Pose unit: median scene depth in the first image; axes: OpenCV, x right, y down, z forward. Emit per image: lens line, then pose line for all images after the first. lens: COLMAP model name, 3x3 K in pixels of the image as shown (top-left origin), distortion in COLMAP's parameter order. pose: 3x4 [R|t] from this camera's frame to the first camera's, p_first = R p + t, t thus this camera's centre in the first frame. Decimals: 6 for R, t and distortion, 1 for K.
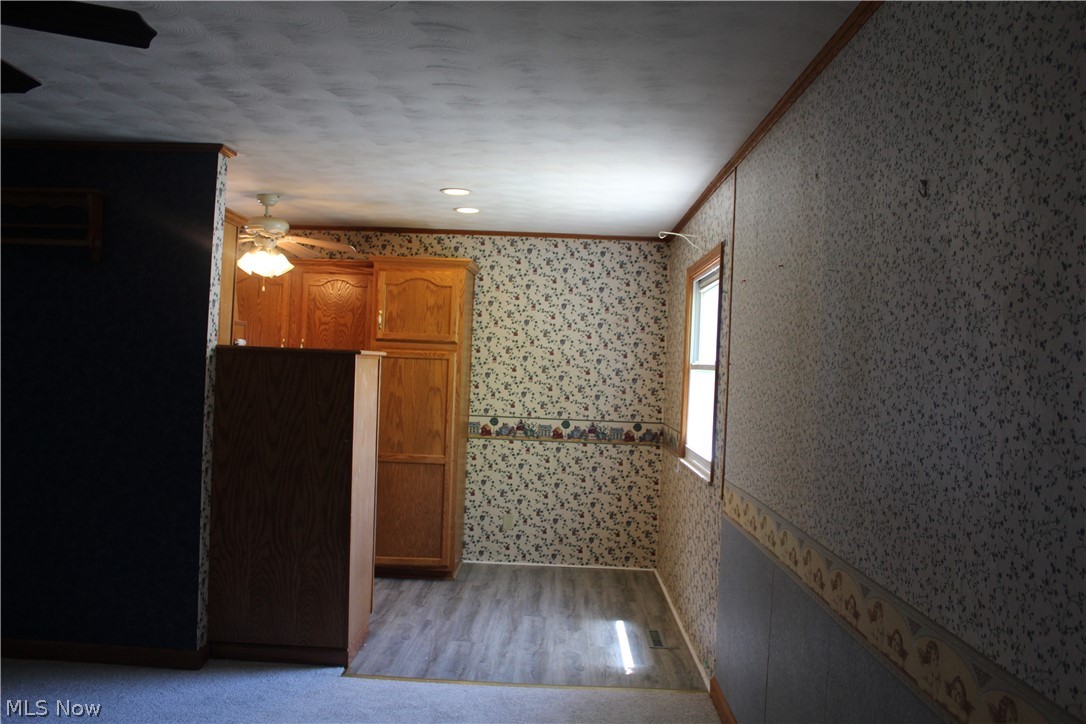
lens RADIAL K [[906.0, 0, 549.6], [0, 906.0, 360.4], [0, 0, 1]] dist [-0.141670, 0.115099]
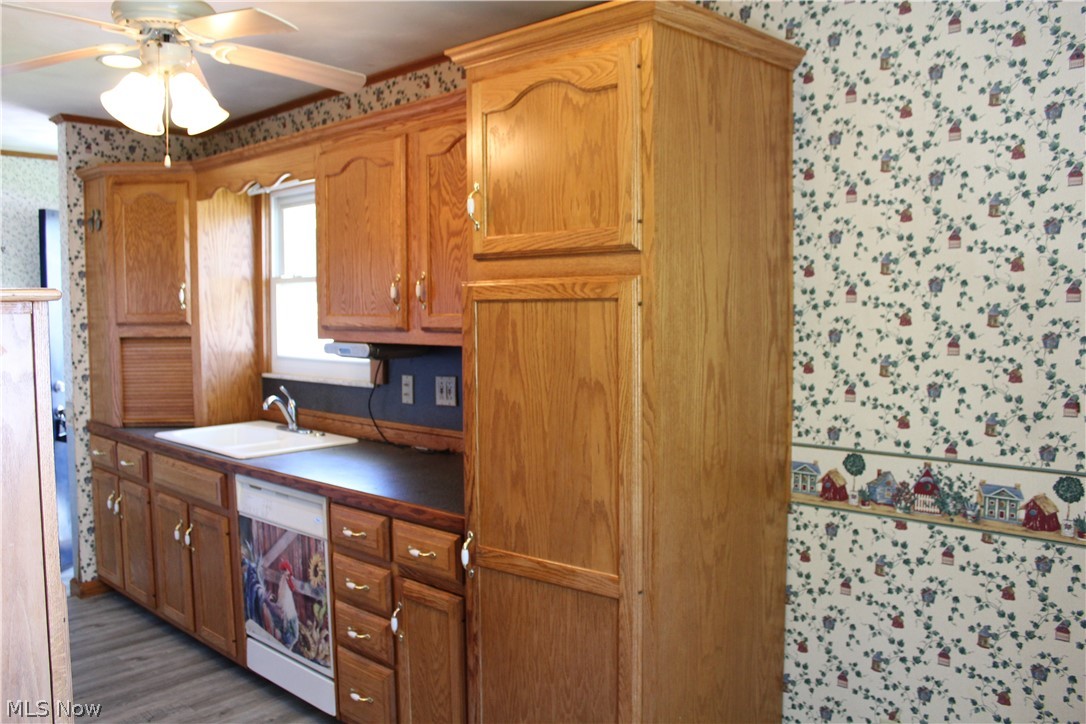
lens RADIAL K [[906.0, 0, 541.1], [0, 906.0, 354.6], [0, 0, 1]] dist [-0.141670, 0.115099]
pose [[0.740132, -0.007530, -0.672419, 0.086135], [0.040461, 0.998624, 0.033353, 0.006606], [0.671243, -0.051892, 0.739418, 0.654362]]
